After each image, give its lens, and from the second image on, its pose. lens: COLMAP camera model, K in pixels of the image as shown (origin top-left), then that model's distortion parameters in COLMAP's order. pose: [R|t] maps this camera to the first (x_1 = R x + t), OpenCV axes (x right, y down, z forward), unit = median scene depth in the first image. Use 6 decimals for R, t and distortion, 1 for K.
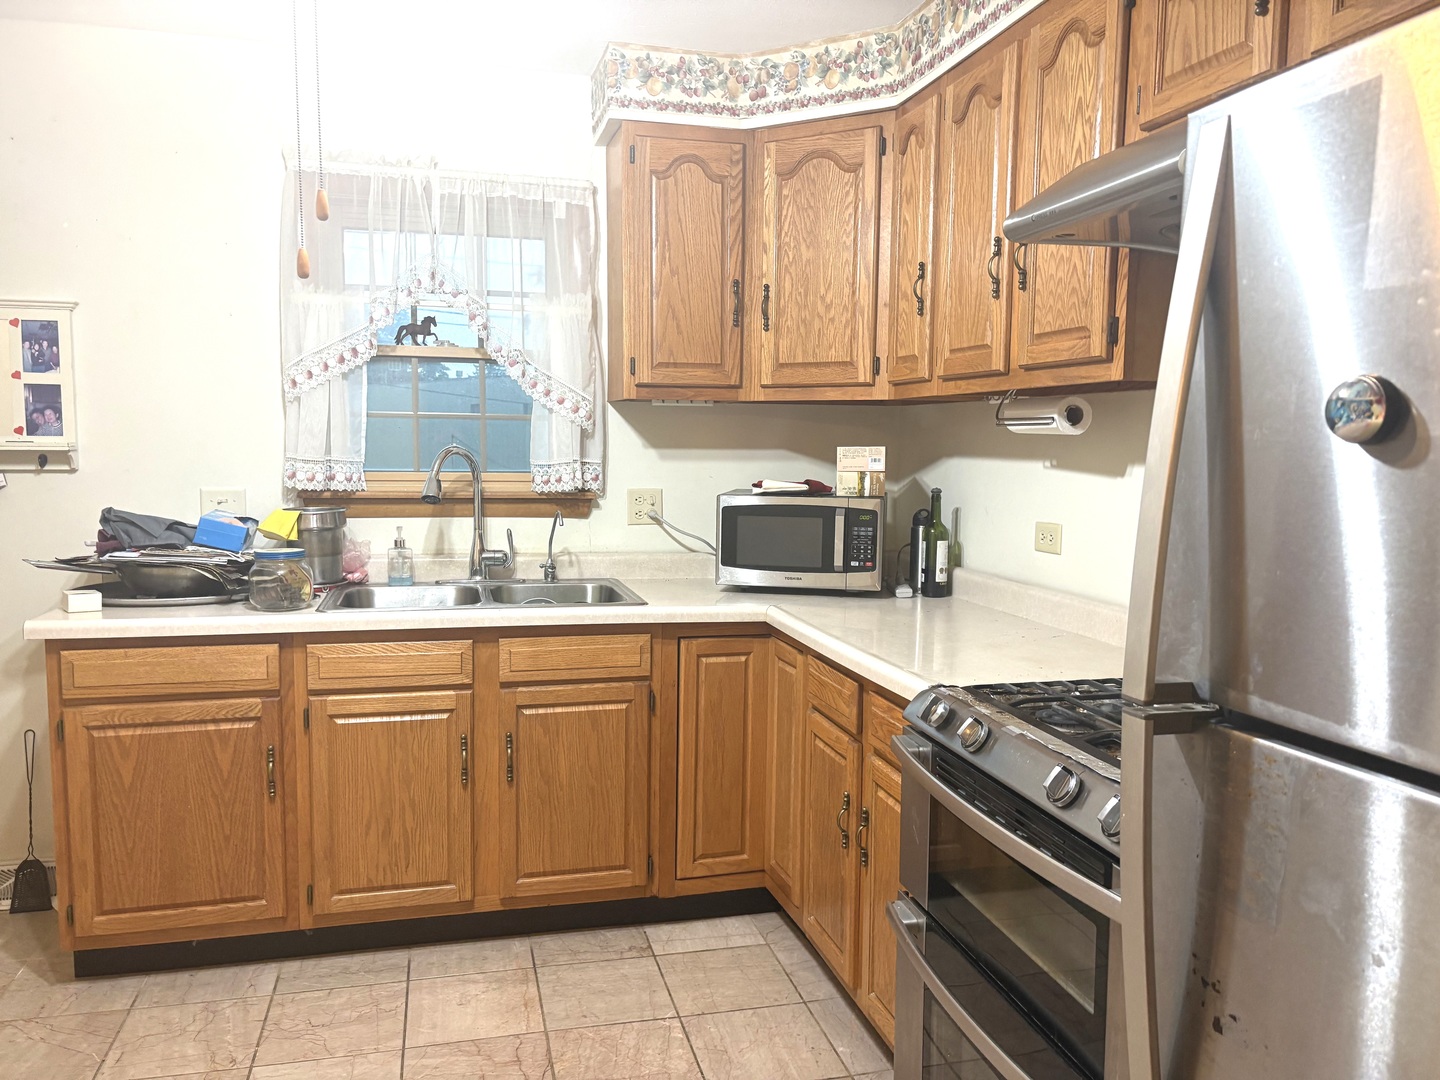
lens RADIAL K [[1085.0, 0, 720.0], [0, 1085.0, 540.0], [0, 0, 1]] dist [0.052243, -0.177788]
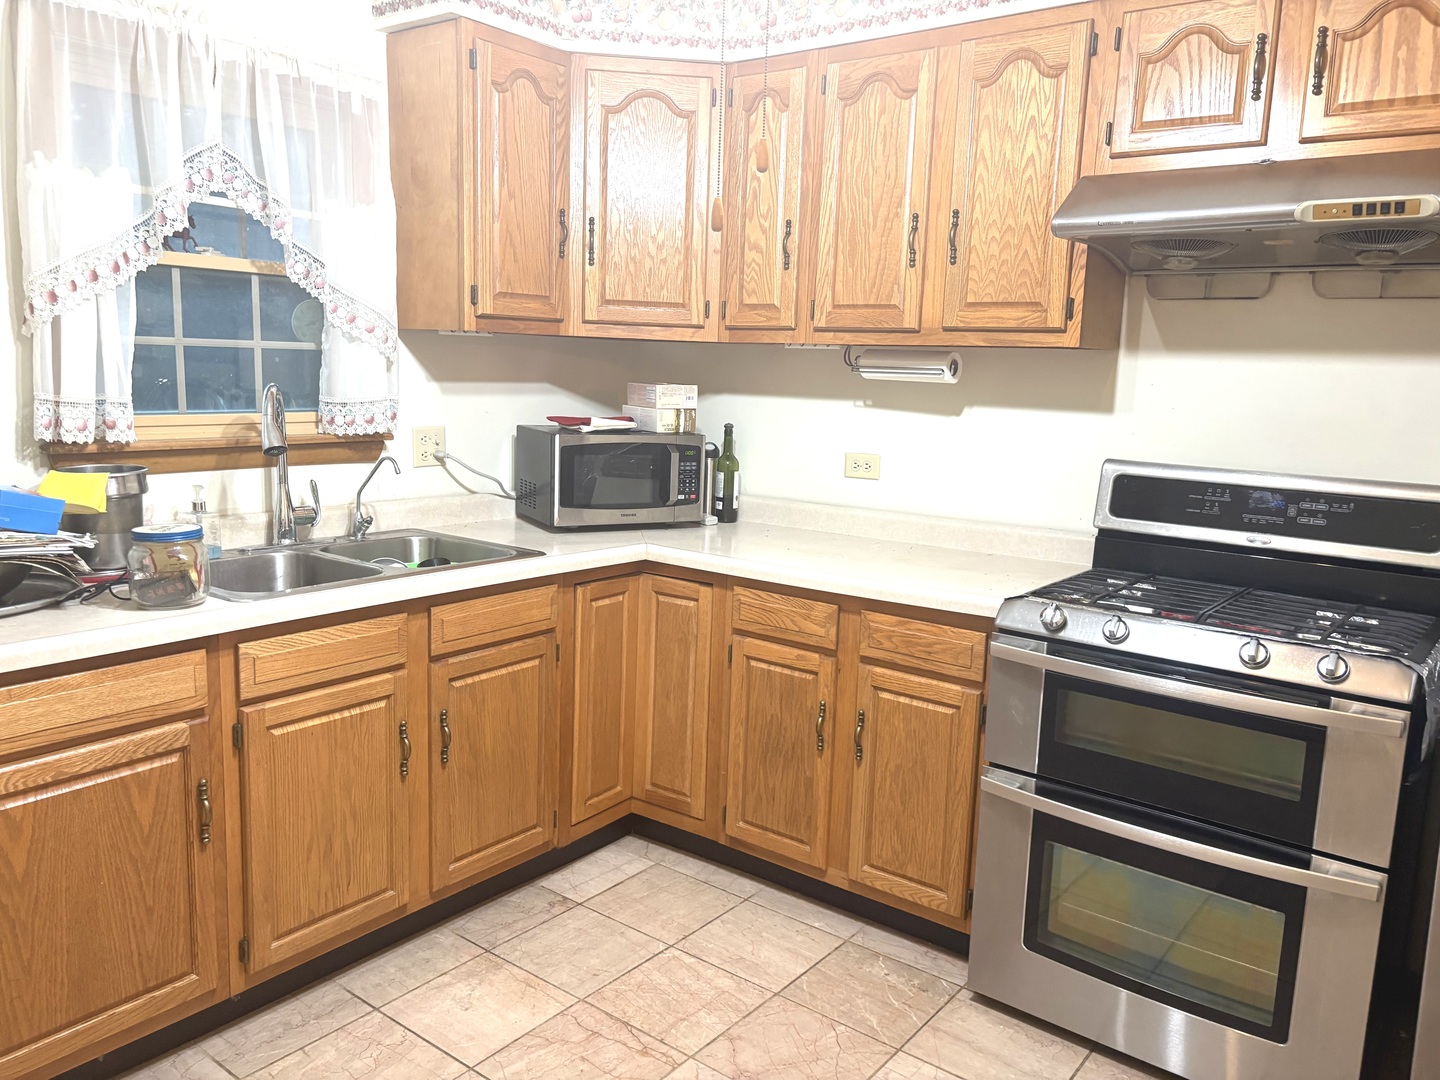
lens RADIAL K [[1075.8, 0, 720.0], [0, 1075.8, 540.0], [0, 0, 1]] dist [0.007441, -0.097352]
pose [[0.780196, -0.085695, 0.619637, -0.542325], [0.033701, 0.994892, 0.095158, -0.037739], [-0.624626, -0.053359, 0.779099, 0.173500]]
